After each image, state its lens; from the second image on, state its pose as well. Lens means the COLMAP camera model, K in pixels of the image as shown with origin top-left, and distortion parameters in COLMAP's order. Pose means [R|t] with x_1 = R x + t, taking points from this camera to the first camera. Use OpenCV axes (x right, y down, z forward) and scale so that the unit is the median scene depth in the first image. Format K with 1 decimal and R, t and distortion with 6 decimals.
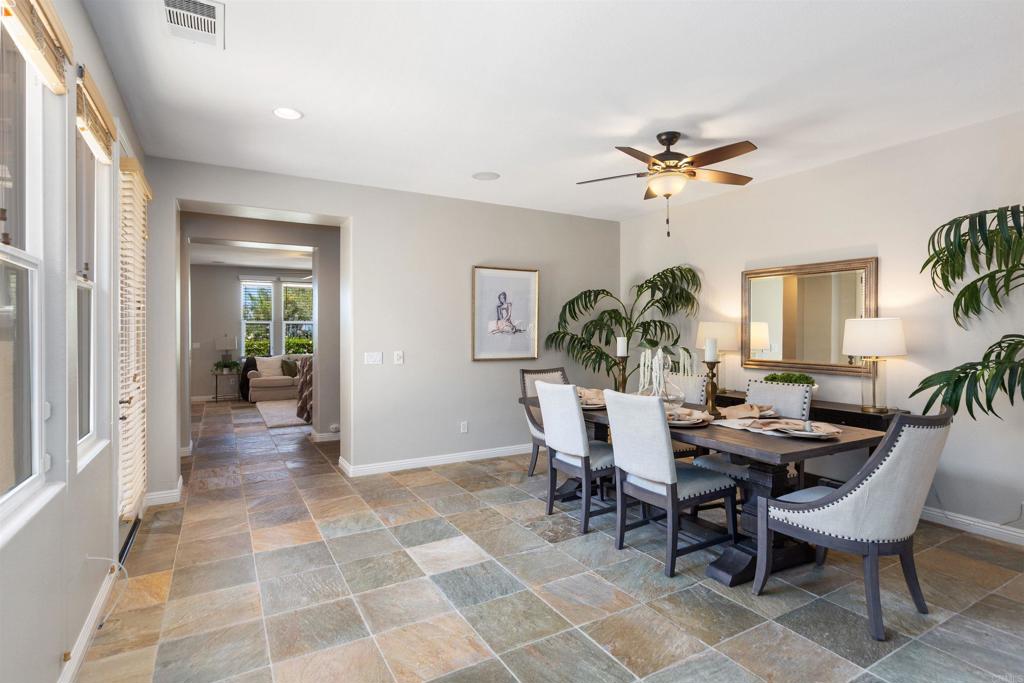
lens RADIAL K [[505.0, 0, 525.2], [0, 505.0, 331.9], [0, 0, 1]] dist [0.006176, 0.000758]
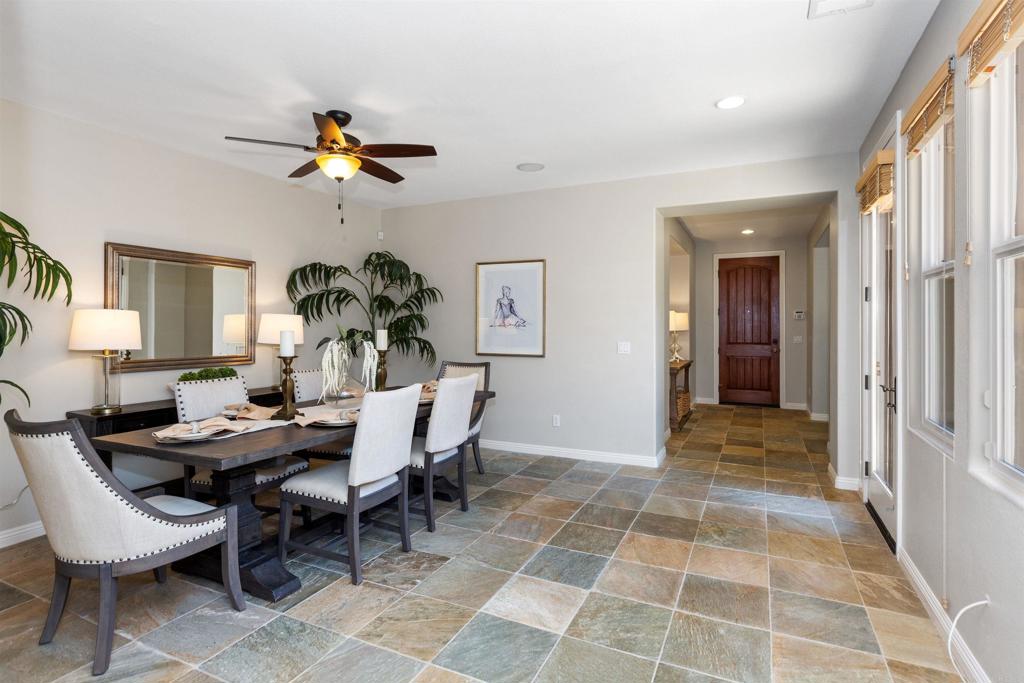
lens RADIAL K [[534.1, 0, 489.6], [0, 534.1, 327.3], [0, 0, 1]] dist [0.002233, 0.000260]
pose [[-0.532236, 0.000320, 0.846596, -0.841214], [-0.000038, 1.000000, -0.000401, 0.006682], [-0.846596, -0.000246, -0.532236, 1.536074]]
